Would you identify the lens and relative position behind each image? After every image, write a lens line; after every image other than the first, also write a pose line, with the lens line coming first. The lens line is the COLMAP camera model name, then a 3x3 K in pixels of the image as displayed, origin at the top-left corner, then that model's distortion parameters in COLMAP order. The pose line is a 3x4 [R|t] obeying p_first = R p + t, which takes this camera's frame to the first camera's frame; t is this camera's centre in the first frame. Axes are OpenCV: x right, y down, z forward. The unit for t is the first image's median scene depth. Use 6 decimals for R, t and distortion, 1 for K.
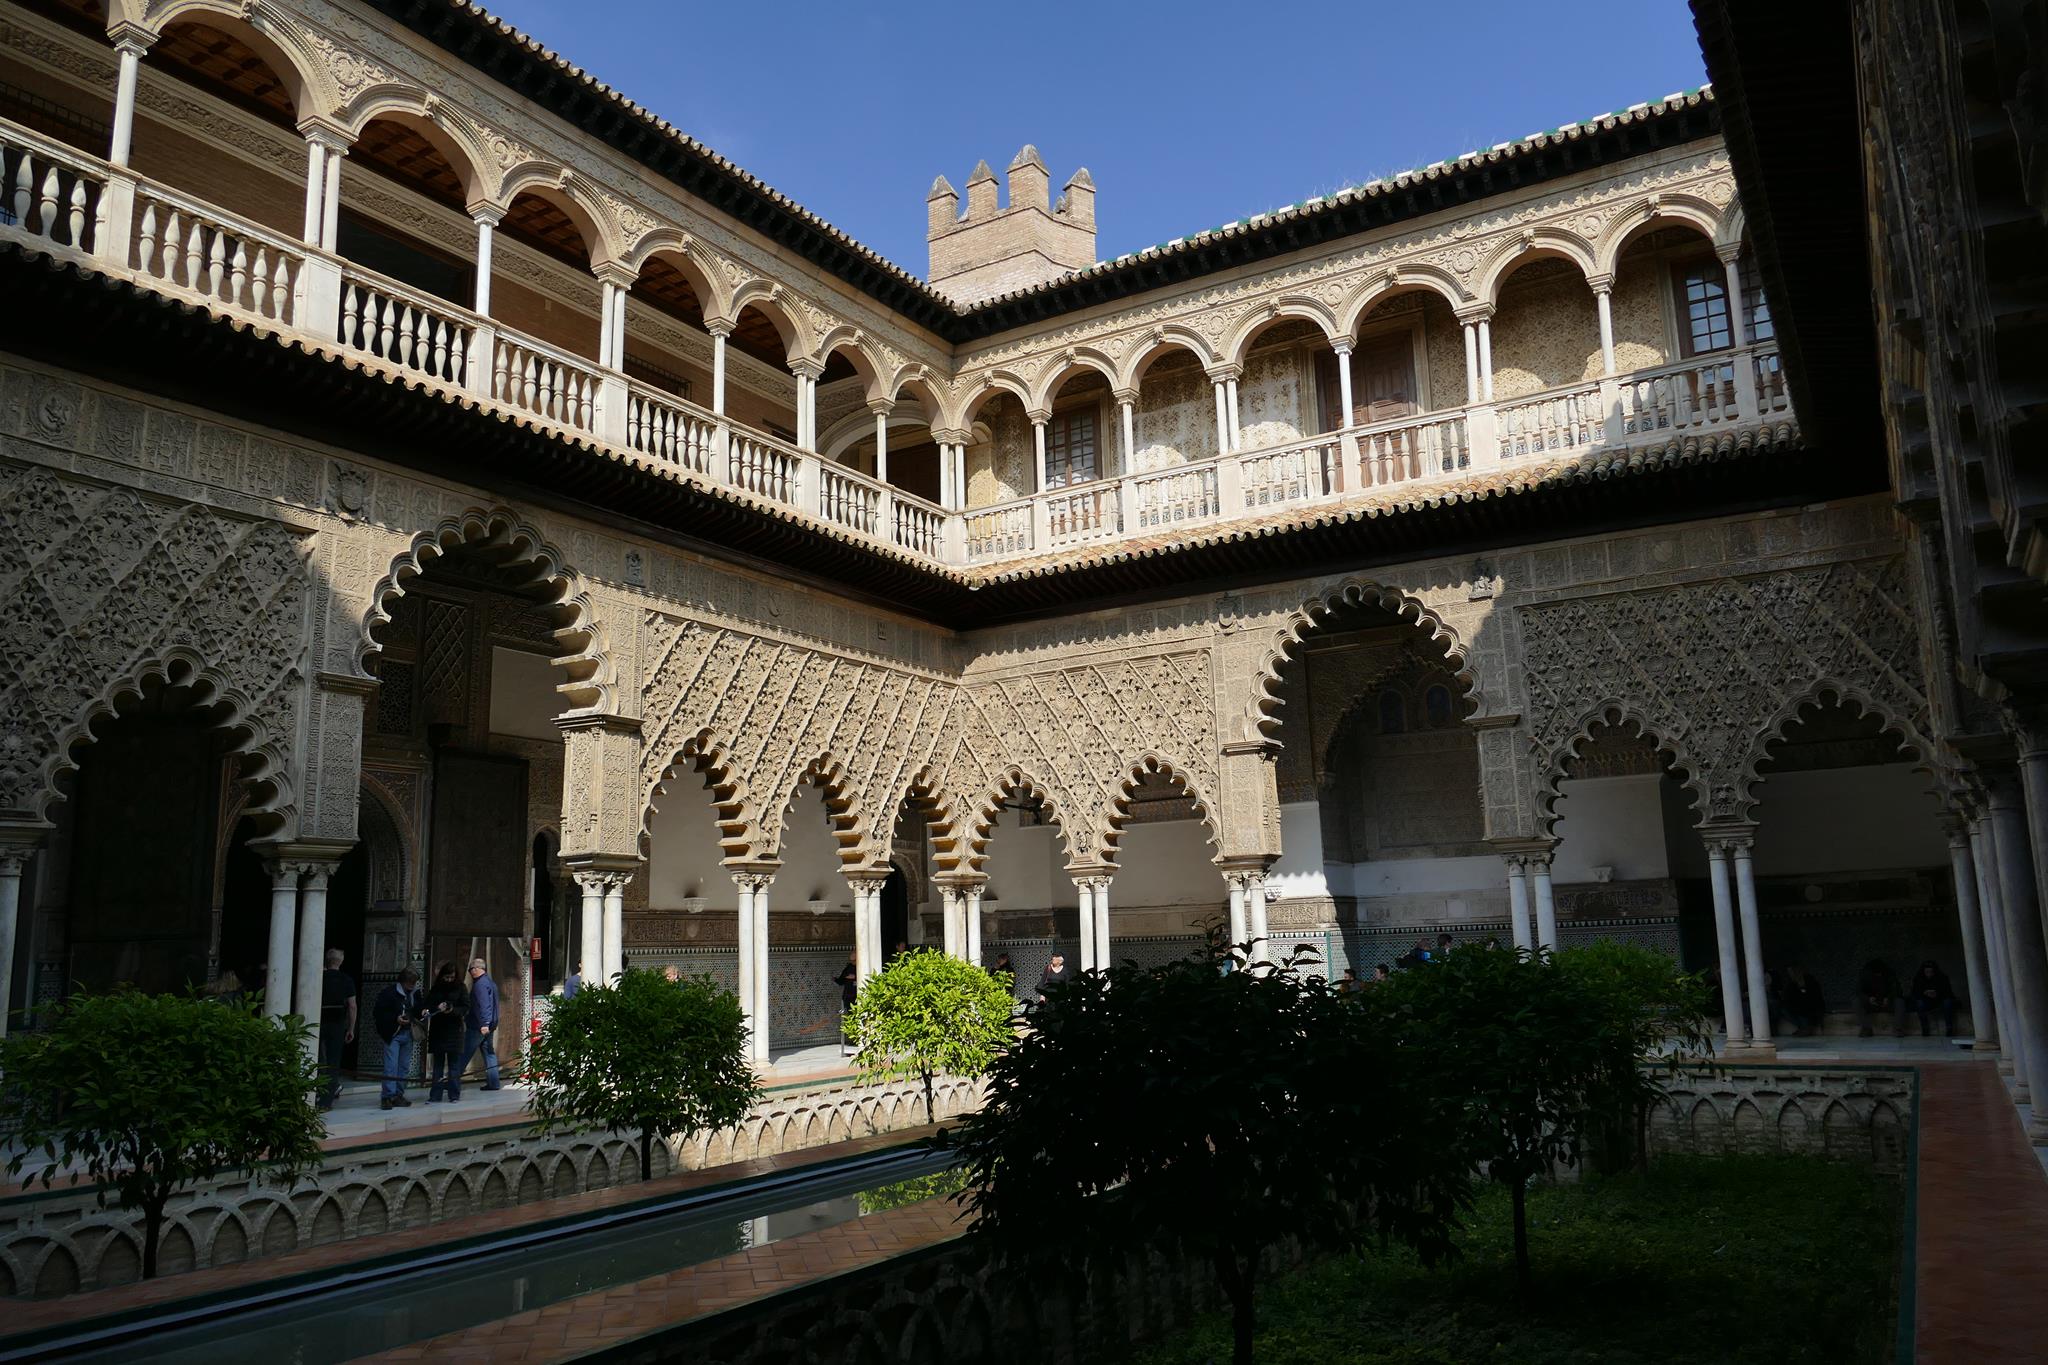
lens RADIAL K [[1463.6, 0, 1016.7], [0, 1463.6, 673.6], [0, 0, 1]] dist [-0.020662, 0.012887]
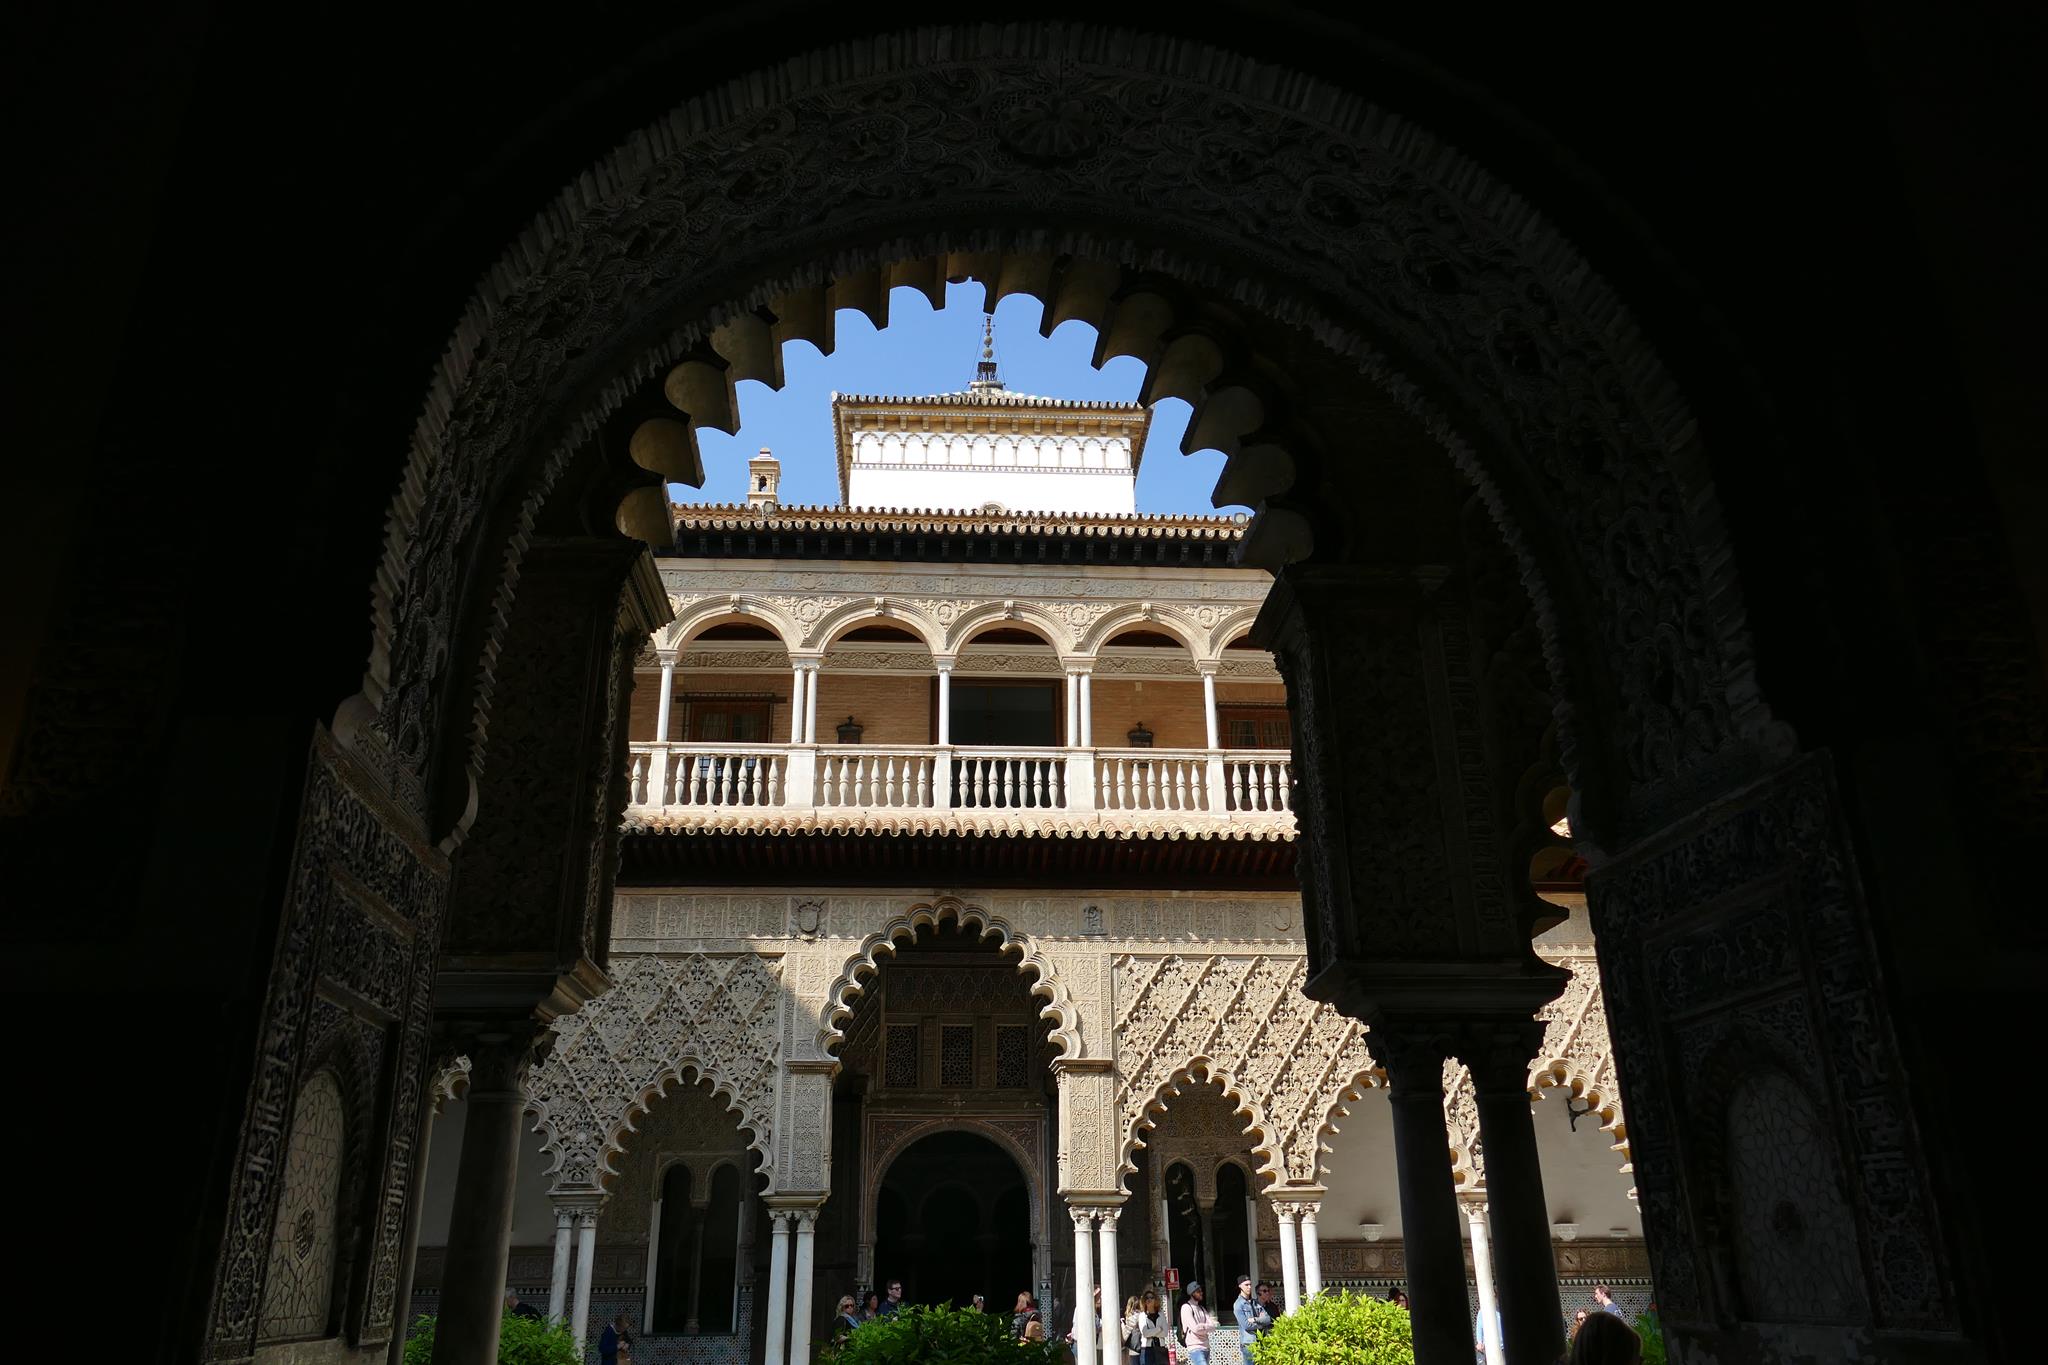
lens RADIAL K [[1463.6, 0, 1040.4], [0, 1463.6, 683.1], [0, 0, 1]] dist [-0.020662, 0.012887]
pose [[0.576740, -0.292109, -0.762917, 0.558389], [0.142359, 0.955534, -0.258240, 0.034027], [0.804428, 0.040329, 0.592680, 0.275678]]
